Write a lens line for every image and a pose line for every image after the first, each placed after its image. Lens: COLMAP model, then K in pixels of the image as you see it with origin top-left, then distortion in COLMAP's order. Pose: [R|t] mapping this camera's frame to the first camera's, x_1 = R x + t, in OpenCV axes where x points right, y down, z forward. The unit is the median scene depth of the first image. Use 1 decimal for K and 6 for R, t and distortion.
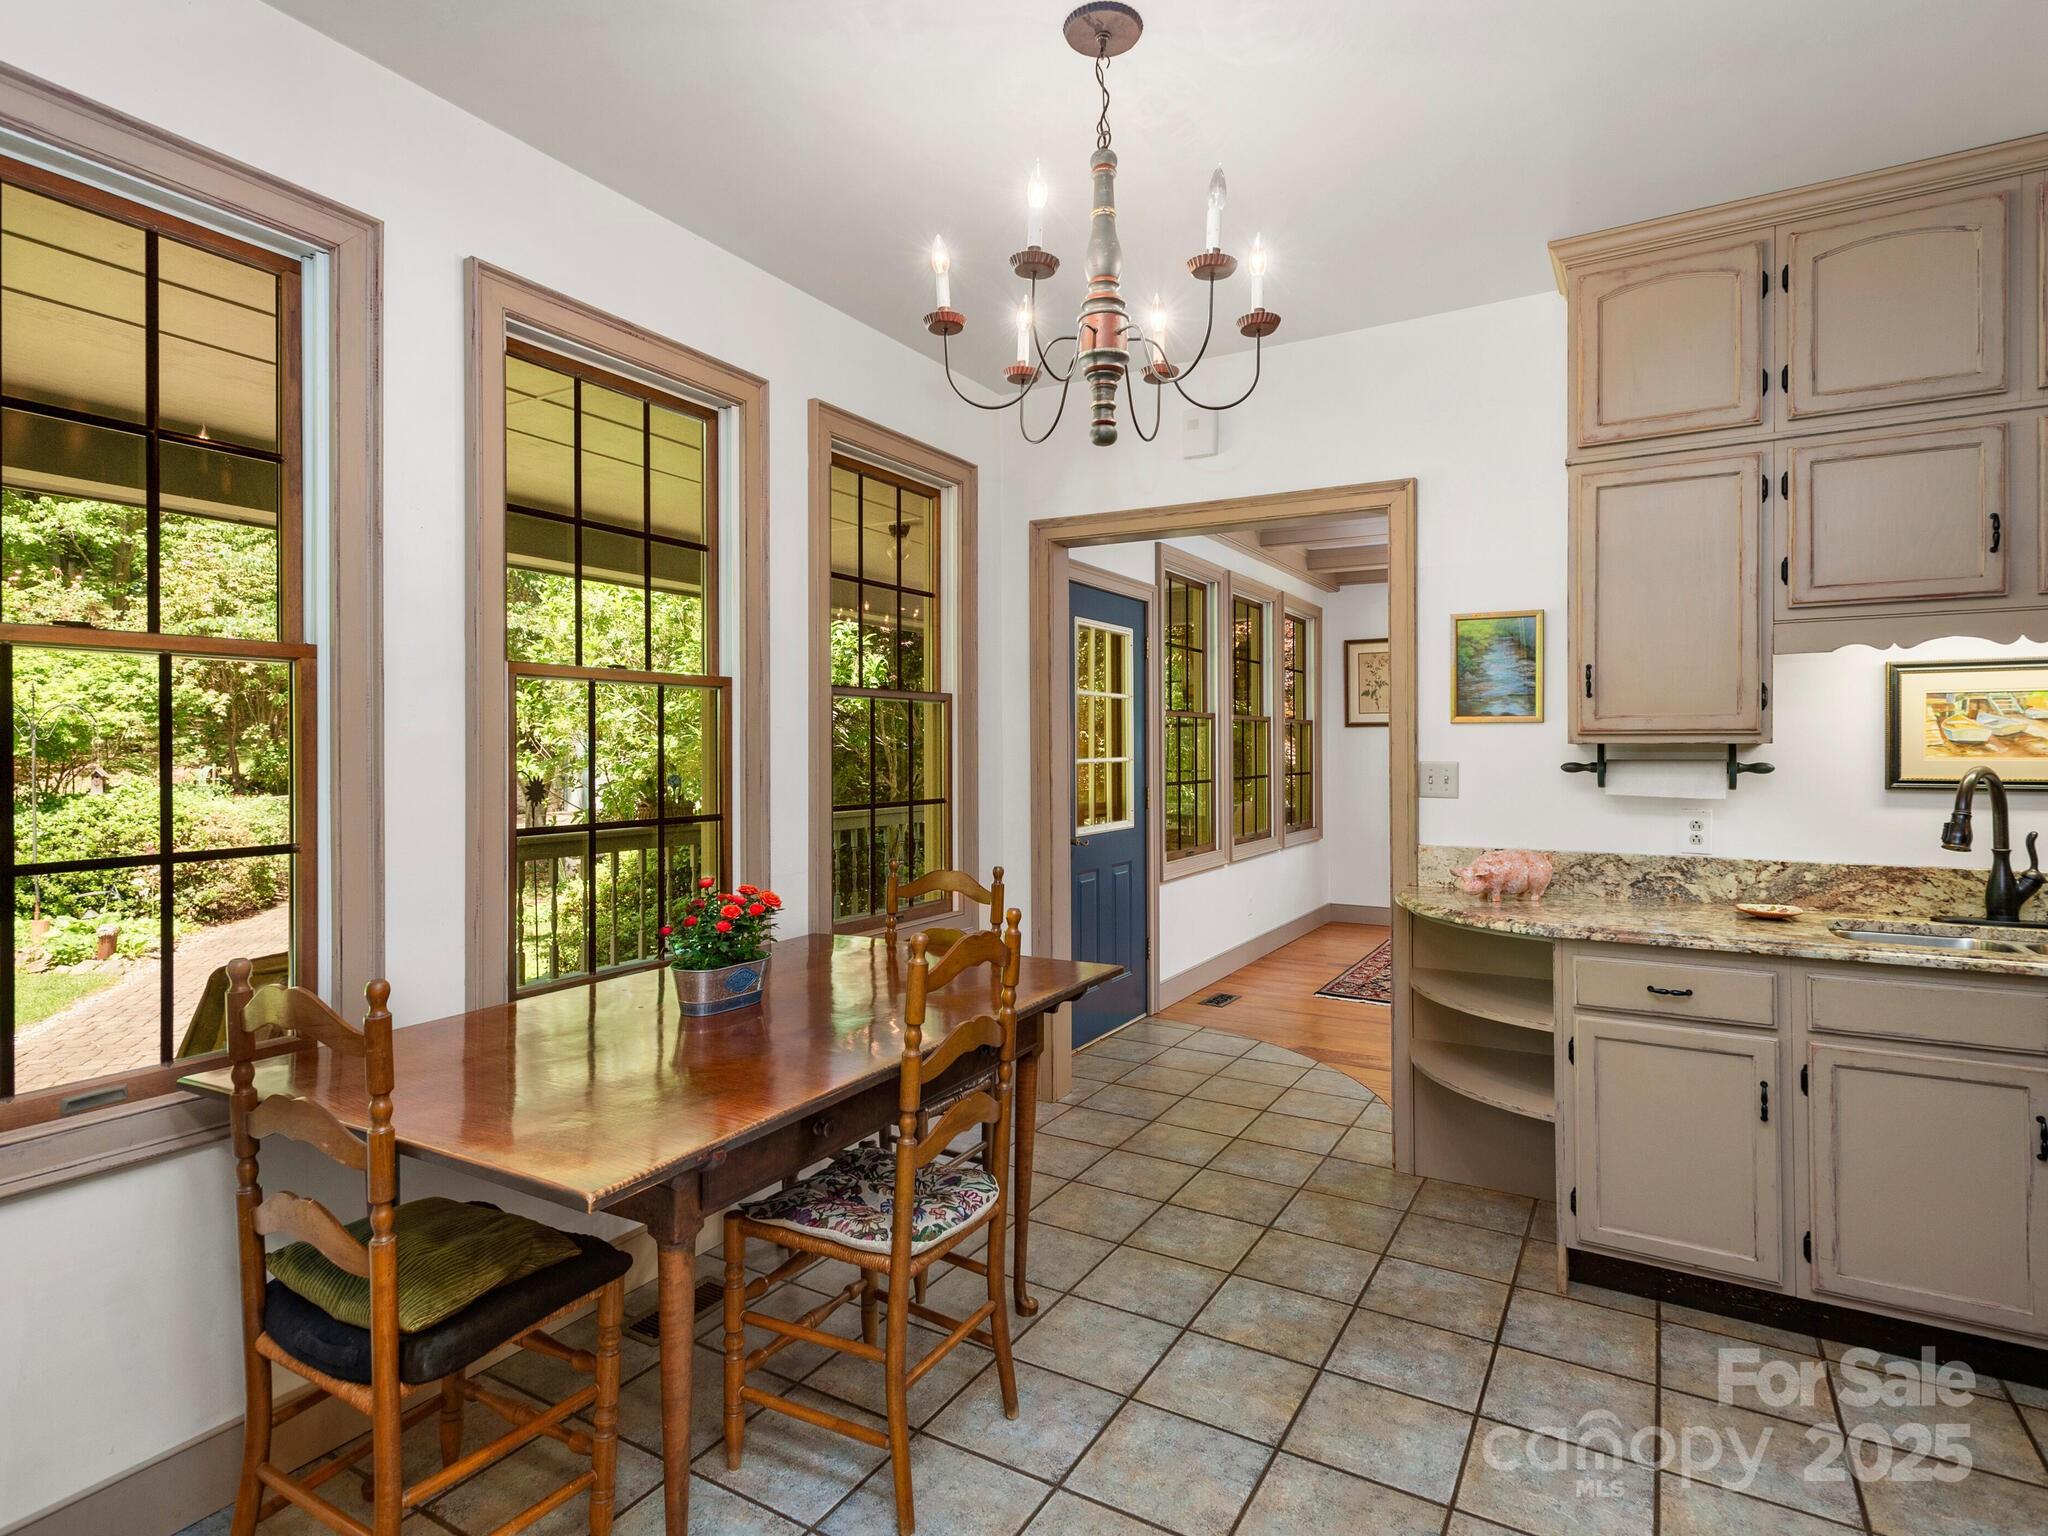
lens RADIAL K [[1126.7, 0, 1028.2], [0, 1126.7, 749.9], [0, 0, 1]] dist [0.004886, -0.000655]
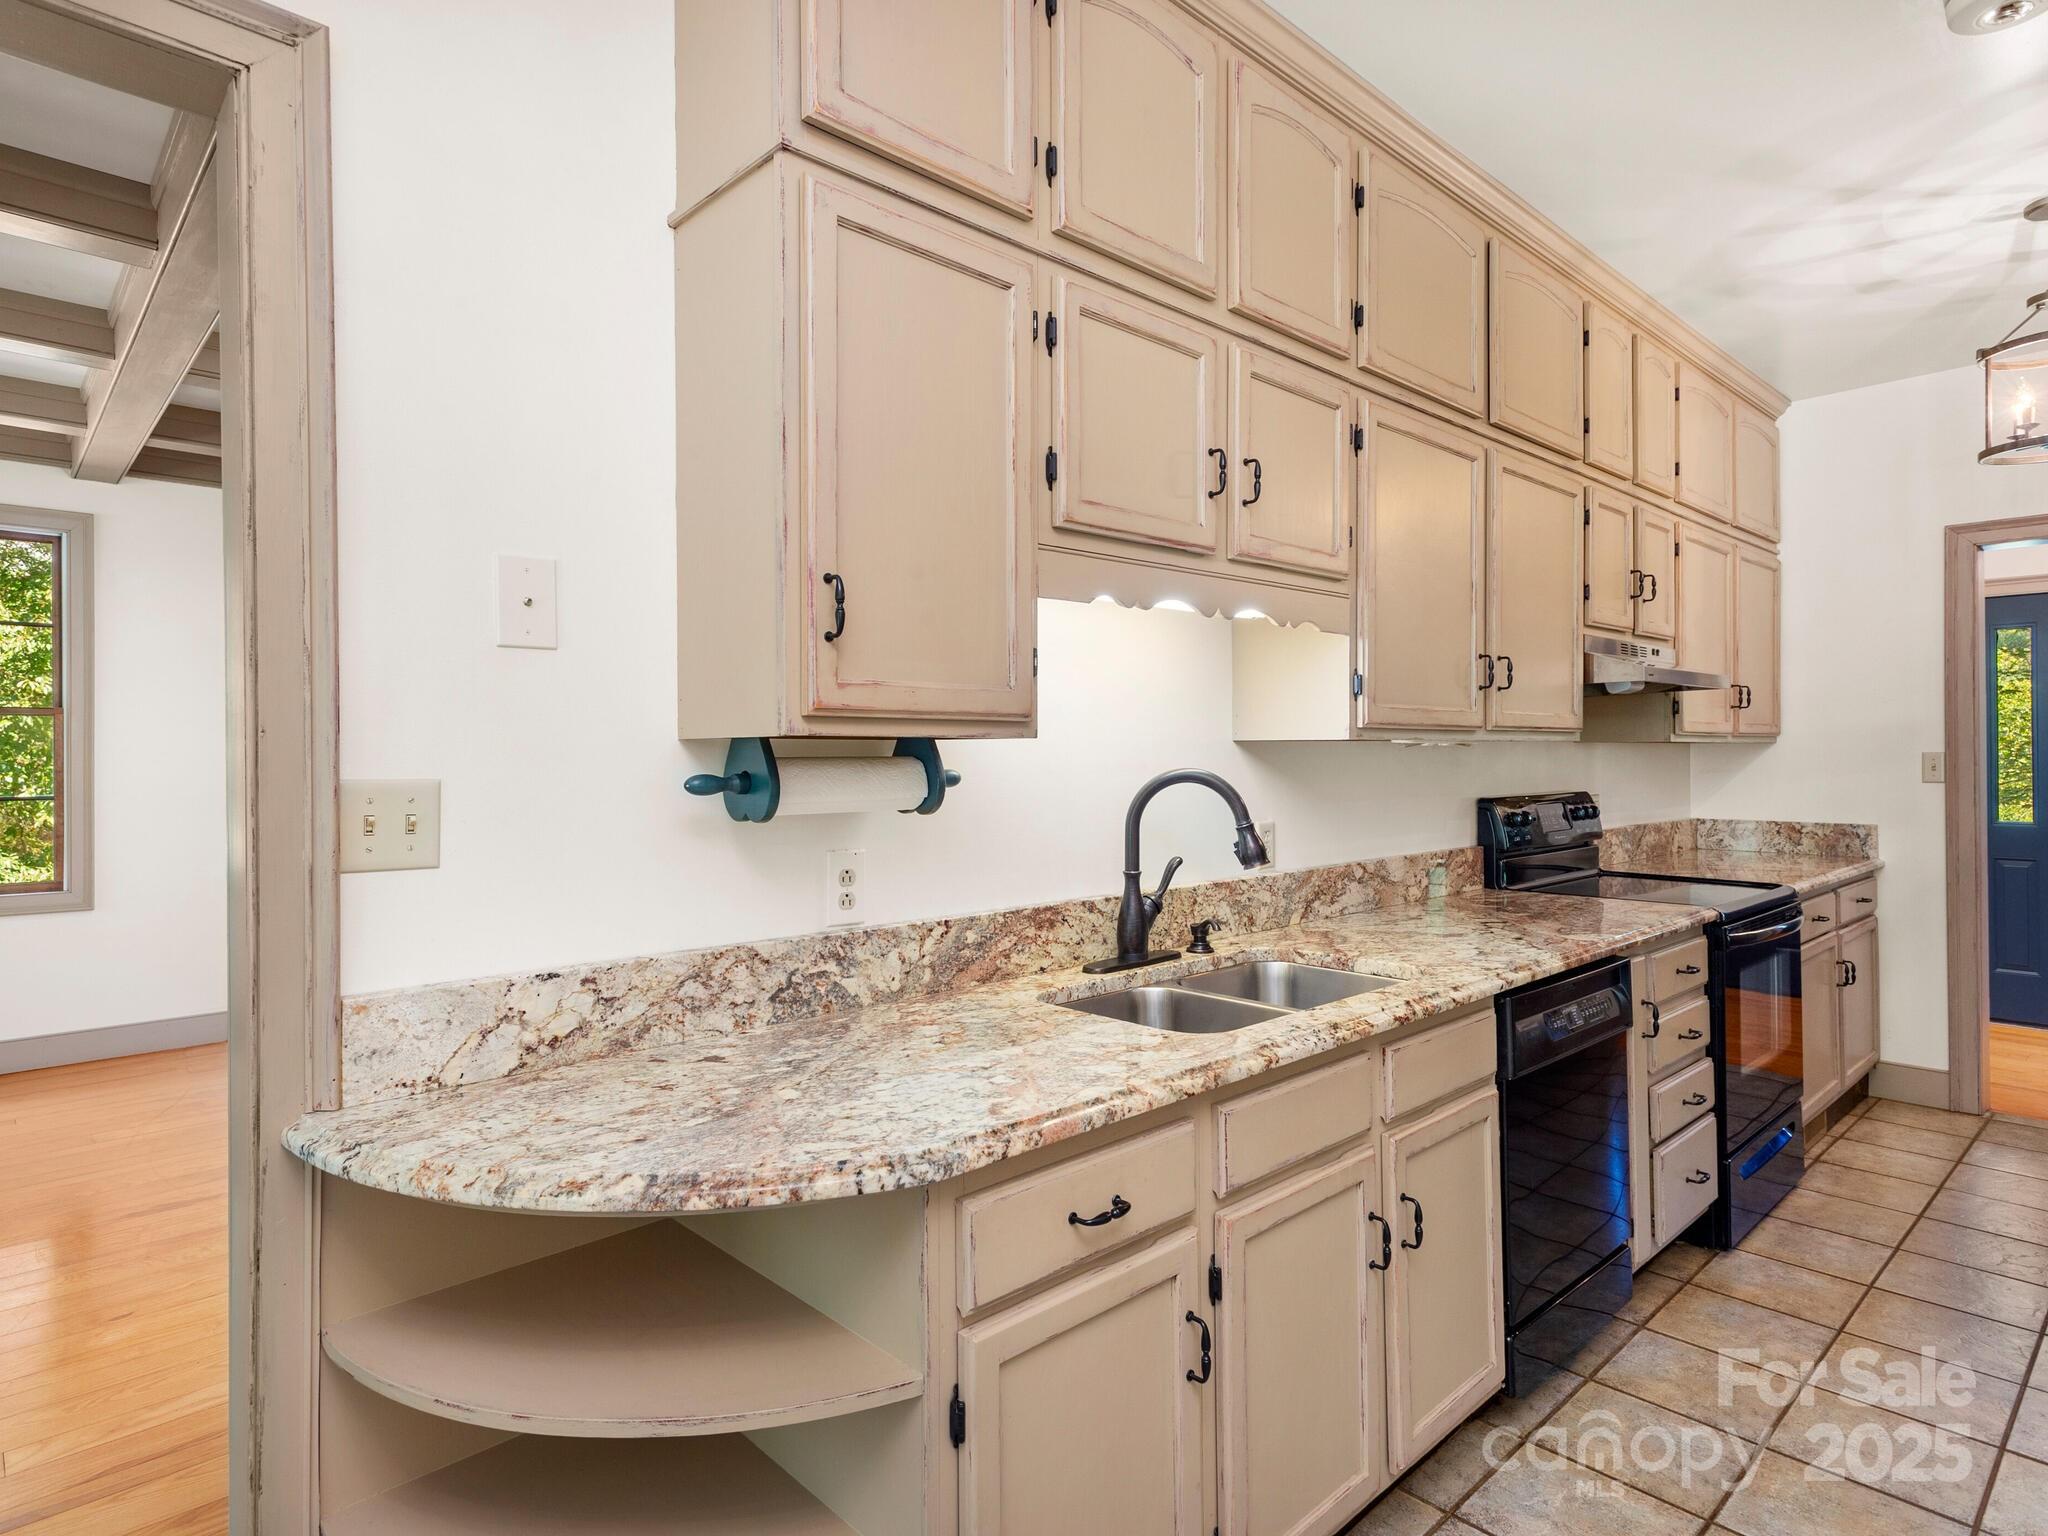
lens RADIAL K [[1126.7, 0, 1028.2], [0, 1126.7, 749.9], [0, 0, 1]] dist [0.004886, -0.000655]
pose [[0.296248, 0.003567, 0.955105, 0.053714], [0.007373, 0.999955, -0.006022, 0.004098], [-0.955083, 0.008826, 0.296208, 0.750370]]
